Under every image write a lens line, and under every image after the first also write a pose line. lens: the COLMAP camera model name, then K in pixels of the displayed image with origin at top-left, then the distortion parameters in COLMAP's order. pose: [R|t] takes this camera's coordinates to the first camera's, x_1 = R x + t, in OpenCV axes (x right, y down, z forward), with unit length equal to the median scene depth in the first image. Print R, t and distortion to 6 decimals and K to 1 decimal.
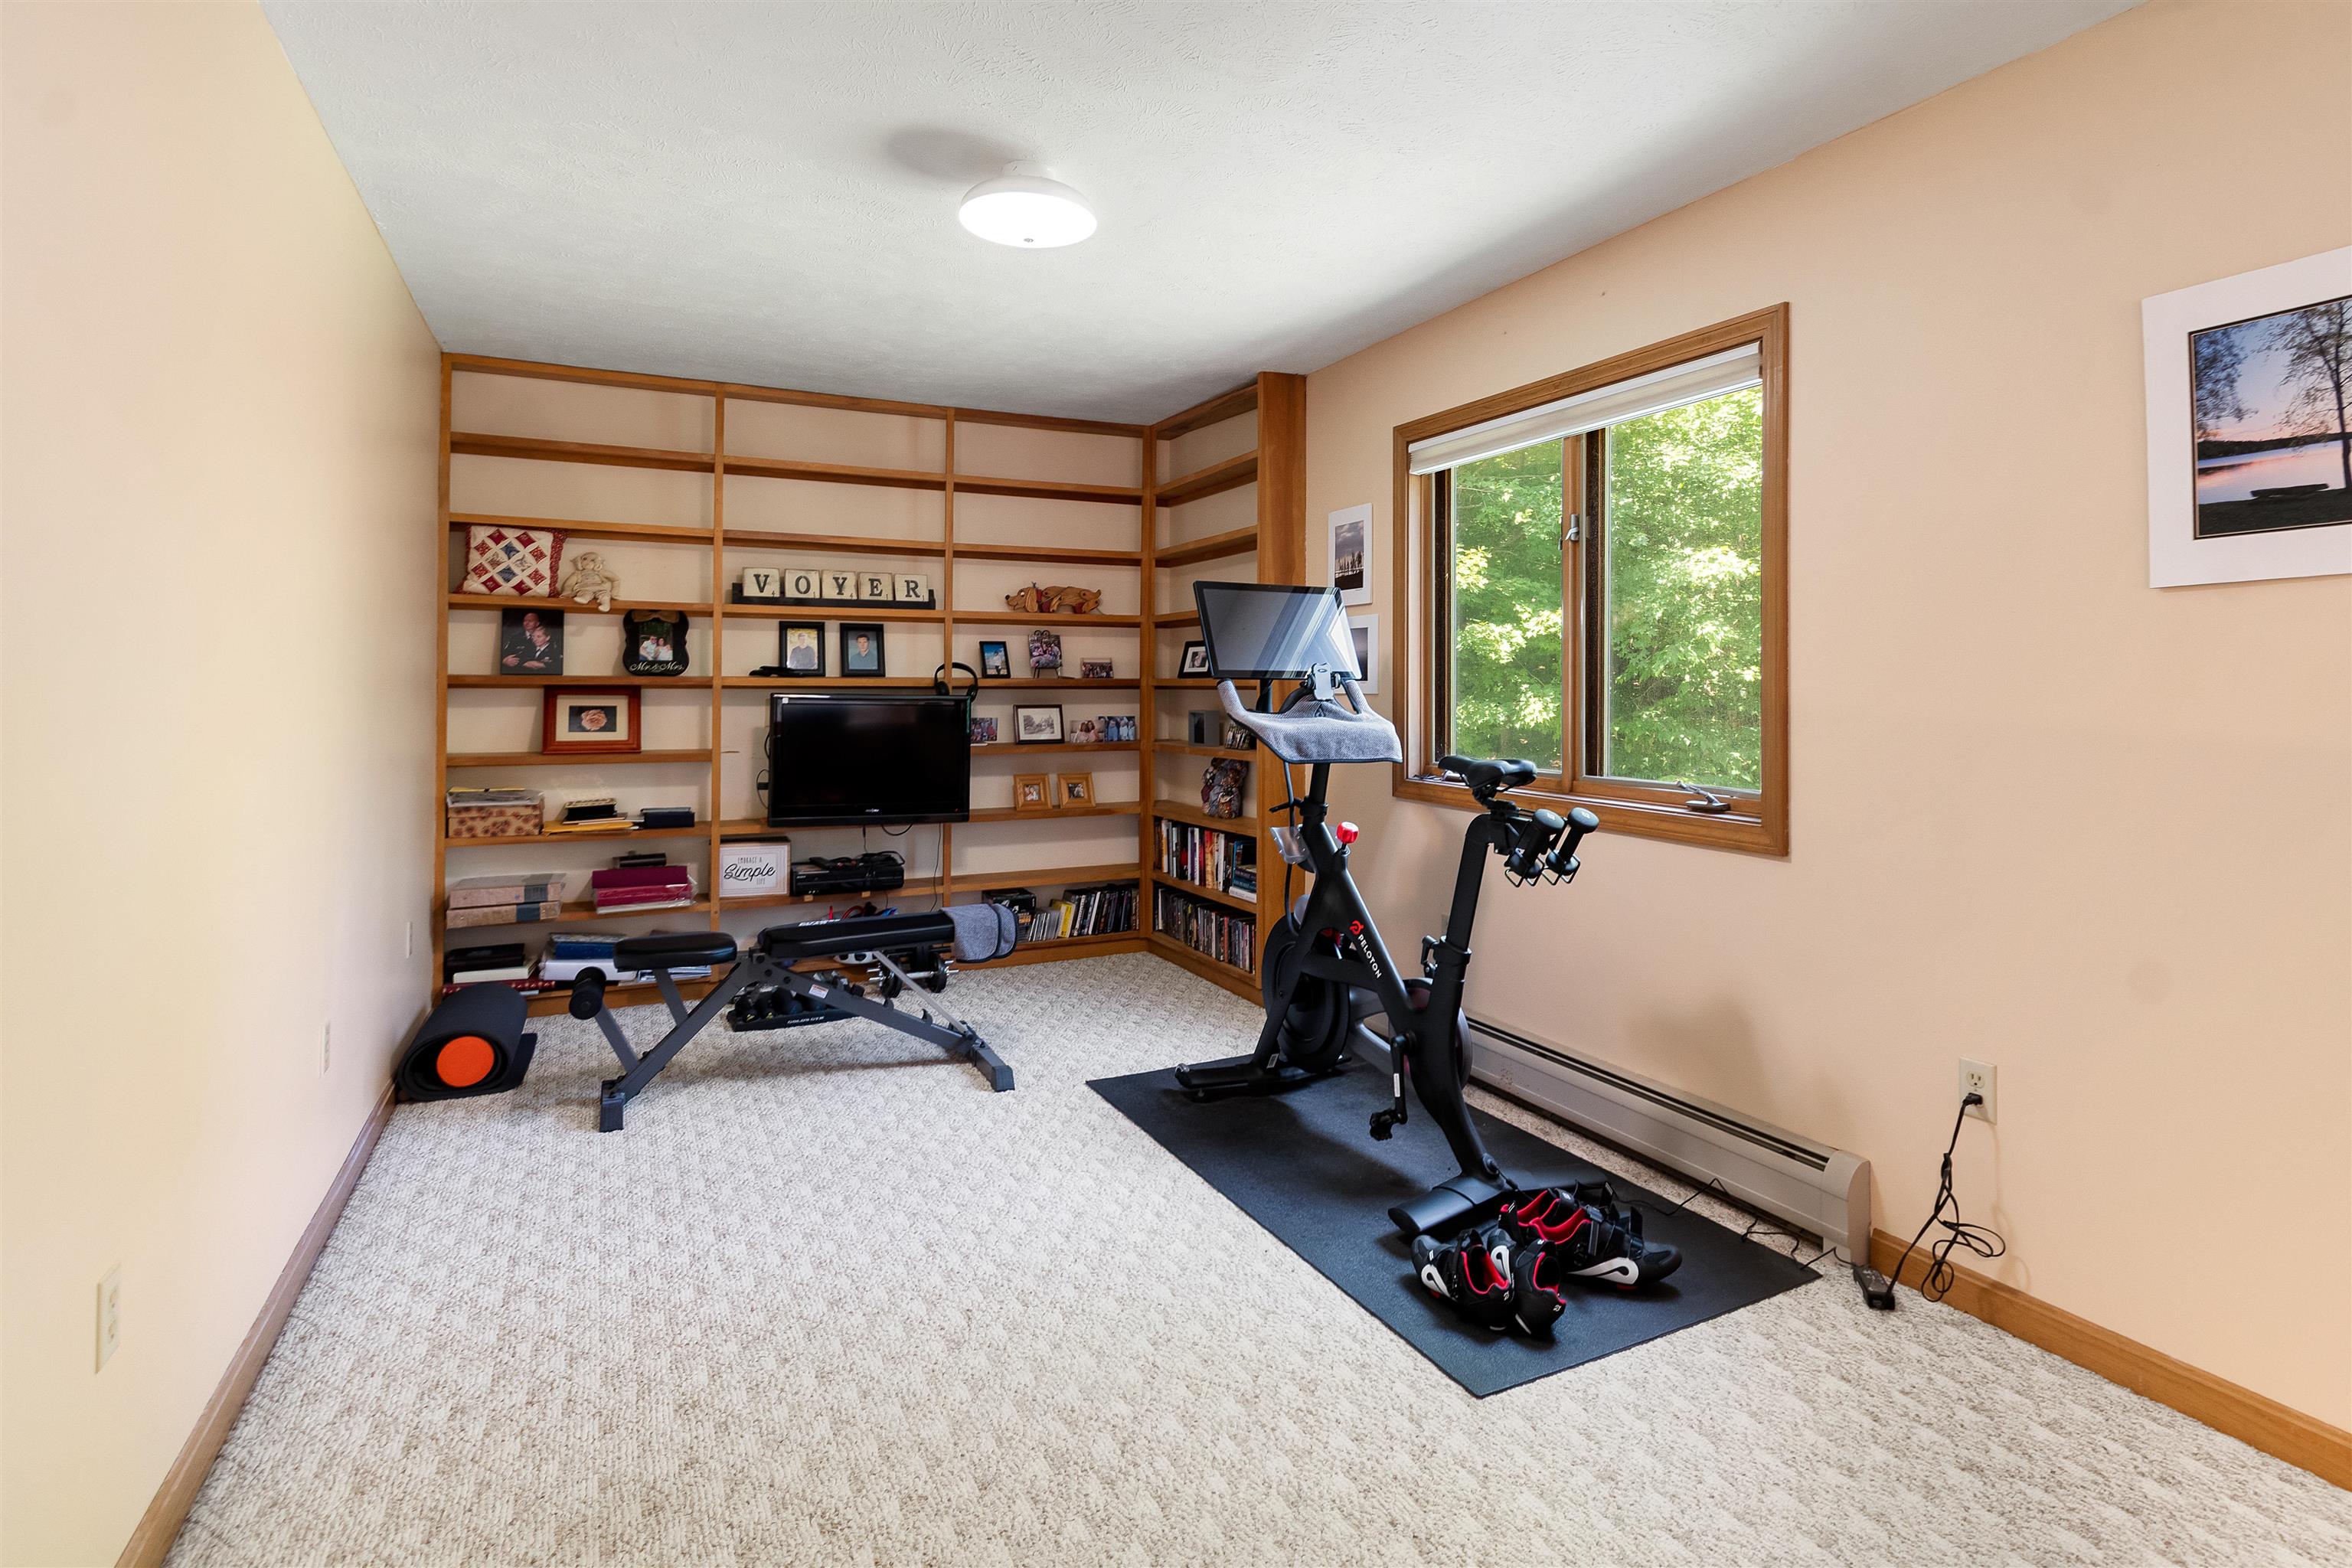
lens RADIAL K [[1160.6, 0, 1179.0], [0, 1160.6, 671.5], [0, 0, 1]] dist [-0.000849, -0.000496]
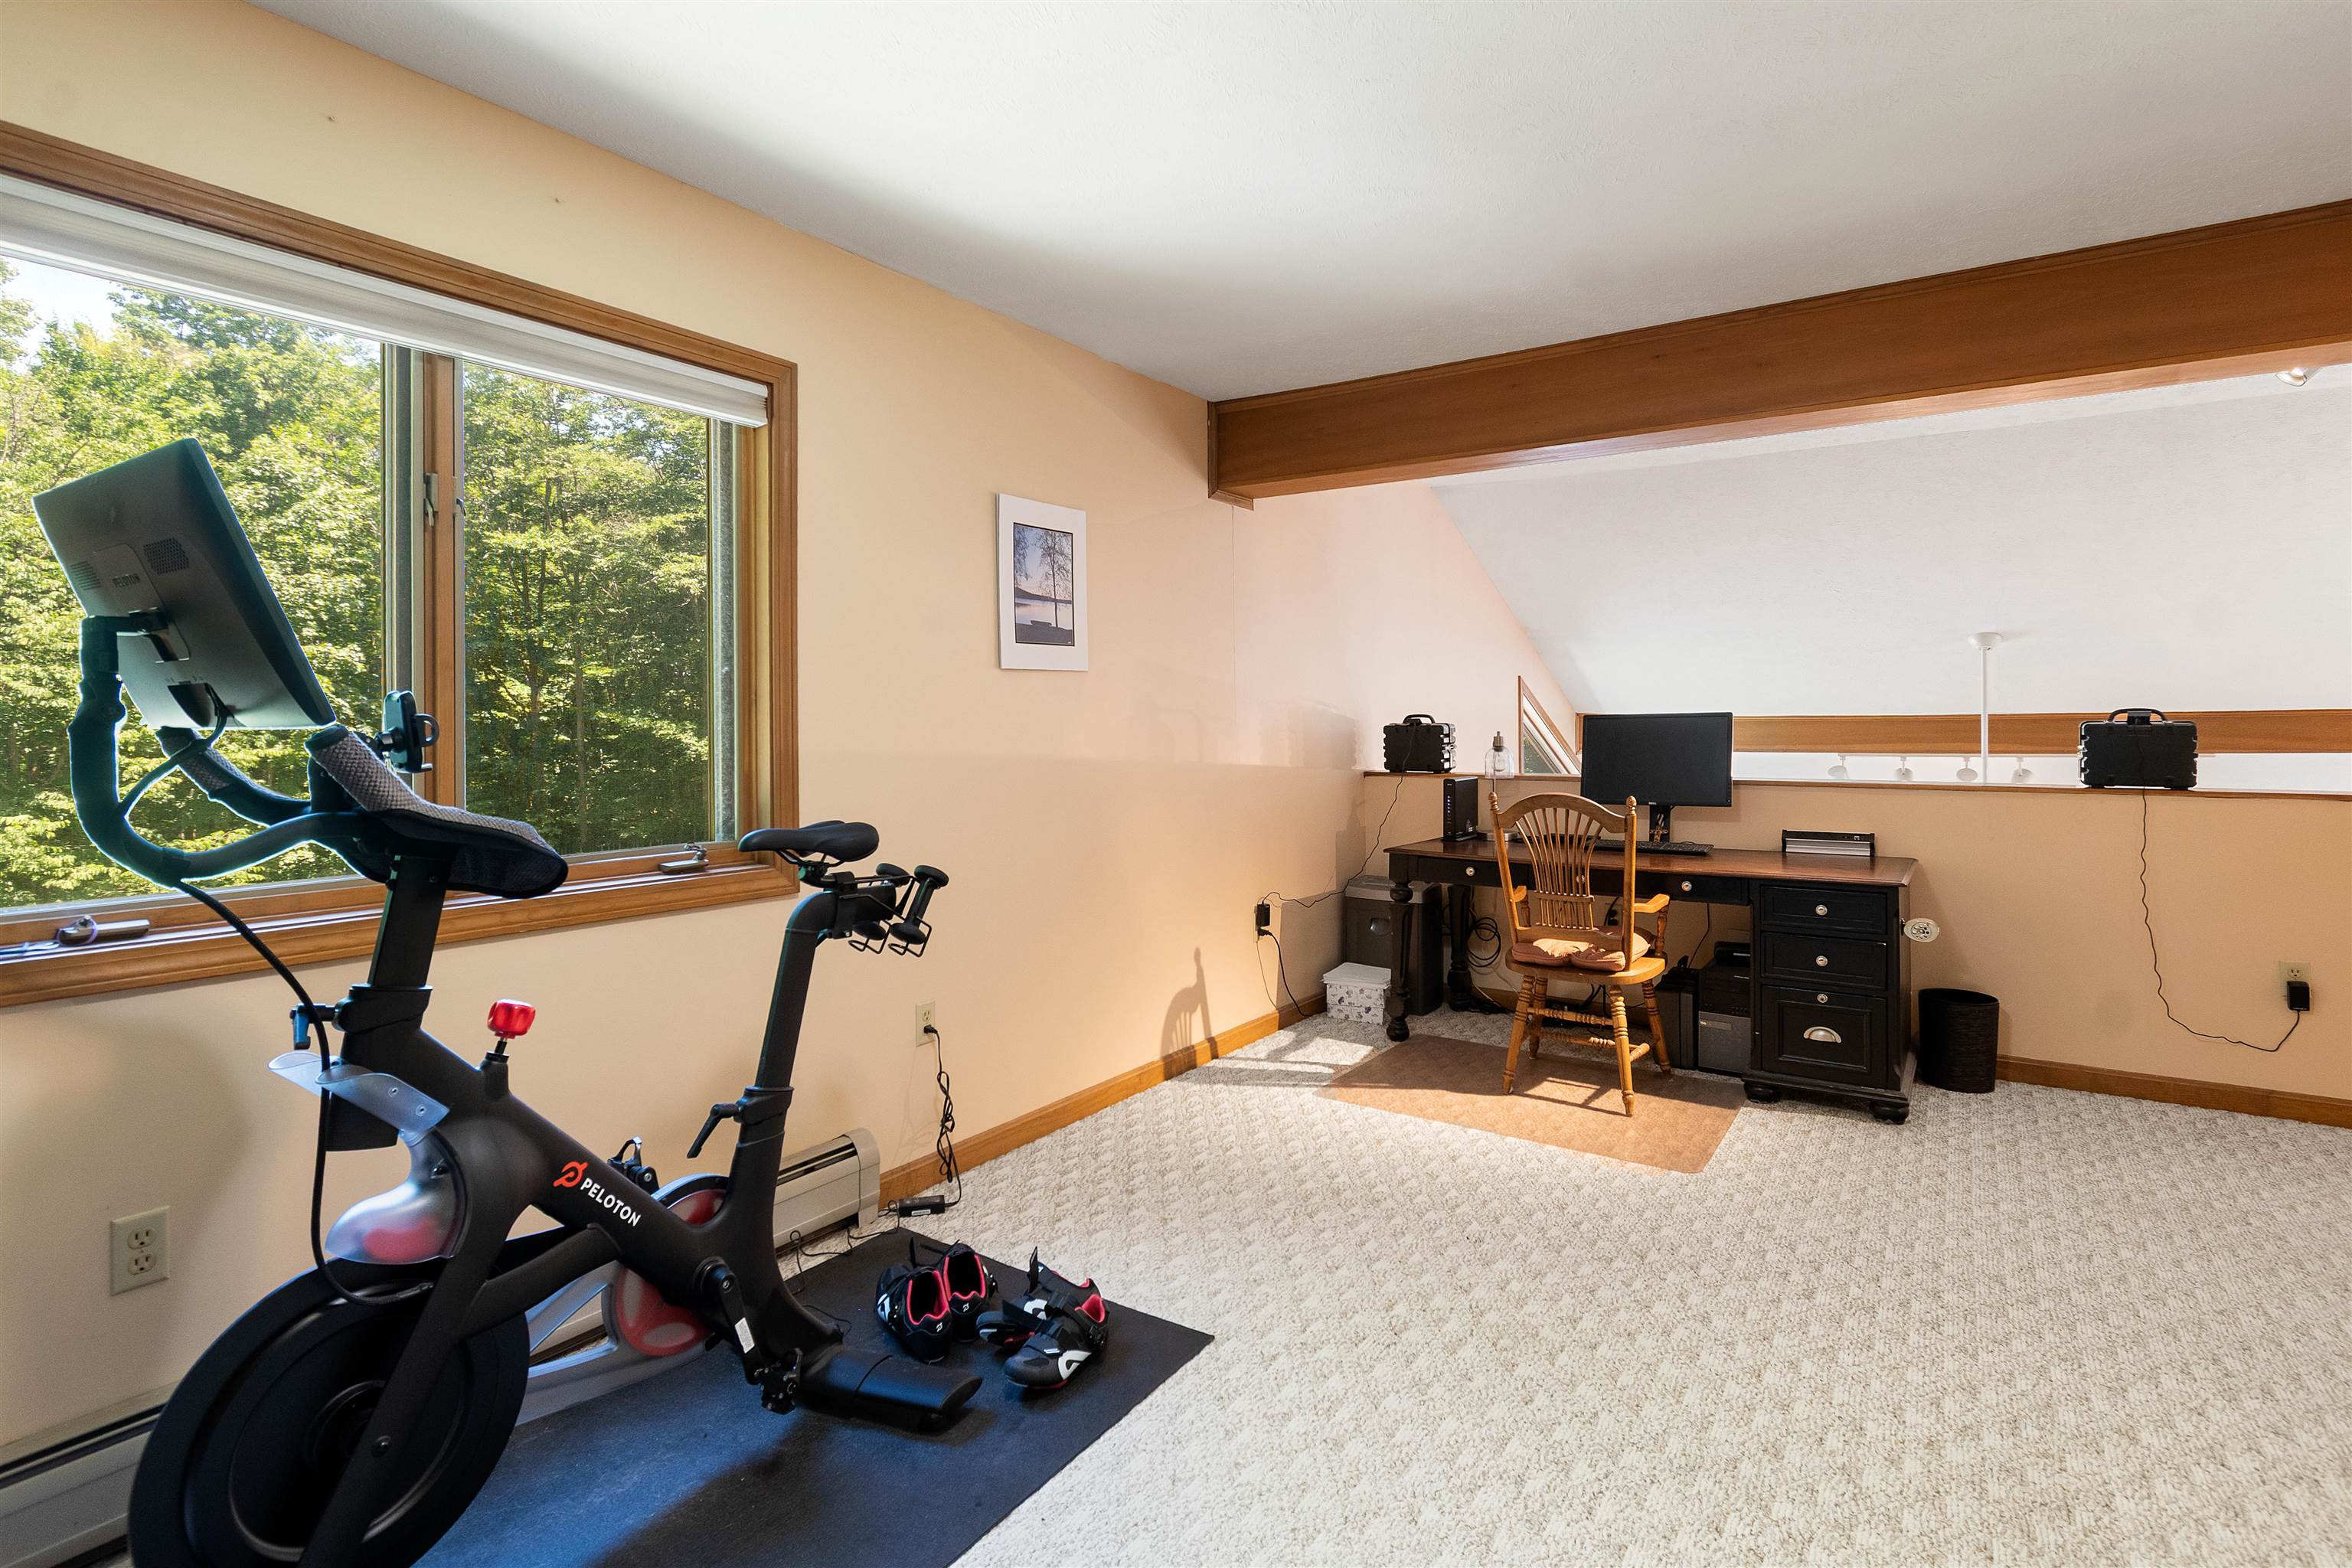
lens RADIAL K [[1160.6, 0, 1178.2], [0, 1160.6, 729.4], [0, 0, 1]] dist [-0.000849, -0.000496]
pose [[-0.492334, -0.004618, 0.870394, -0.752290], [-0.005298, 0.999983, 0.002309, 0.010144], [-0.870390, -0.003475, -0.492350, 1.633340]]
